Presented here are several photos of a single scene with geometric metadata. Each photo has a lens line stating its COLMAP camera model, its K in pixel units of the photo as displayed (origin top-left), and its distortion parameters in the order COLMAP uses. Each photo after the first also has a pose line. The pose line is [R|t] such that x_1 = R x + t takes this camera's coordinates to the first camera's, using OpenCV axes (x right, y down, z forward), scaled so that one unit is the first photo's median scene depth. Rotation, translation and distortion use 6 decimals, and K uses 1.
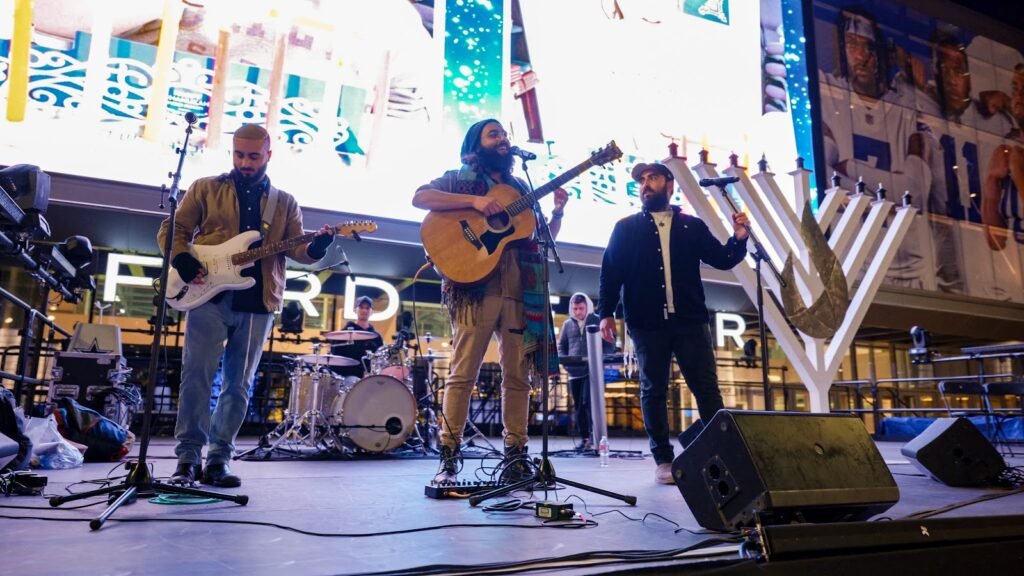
lens RADIAL K [[677.0, 0, 499.5], [0, 677.0, 284.1], [0, 0, 1]] dist [0.001054, 0.001420]
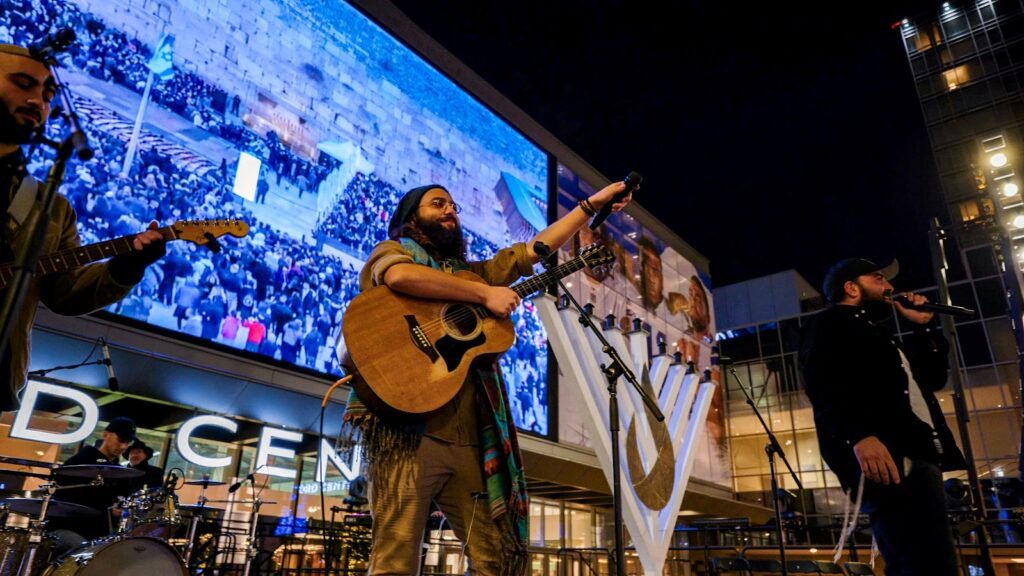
lens RADIAL K [[677.0, 0, 499.5], [0, 677.0, 284.1], [0, 0, 1]] dist [0.001054, 0.001420]
pose [[0.903085, 0.181434, 0.389254, -0.062454], [-0.097762, 0.969431, -0.225046, 0.004264], [-0.418186, 0.165182, 0.893216, 0.099509]]
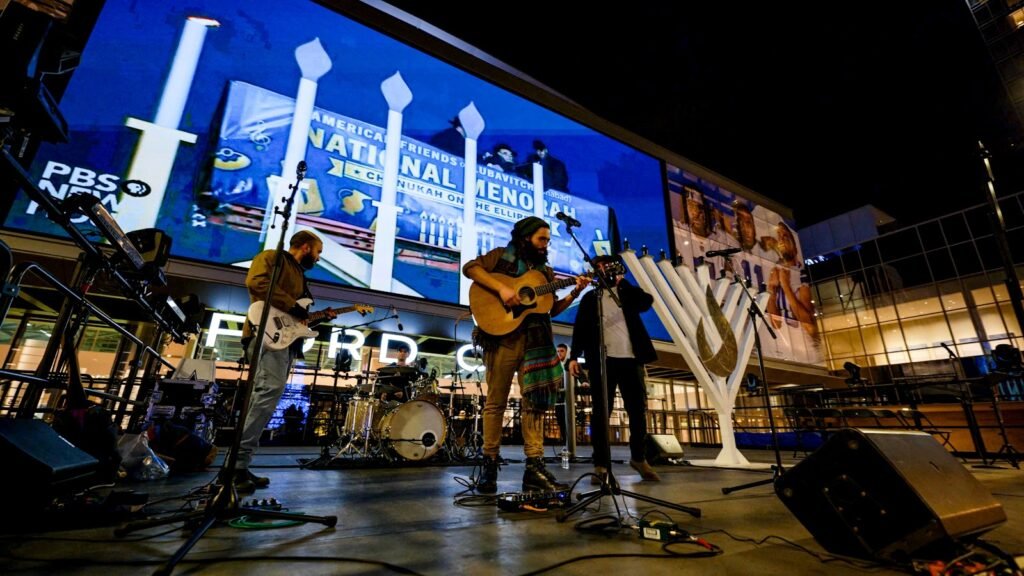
lens RADIAL K [[417.4, 0, 512.0], [0, 417.4, 288.0], [0, 0, 1]] dist [0.002836, 0.000831]
pose [[0.995097, 0.032404, 0.093449, -0.032873], [-0.019191, 0.990109, -0.138979, 0.011303], [-0.097028, 0.136504, 0.985876, 0.059237]]
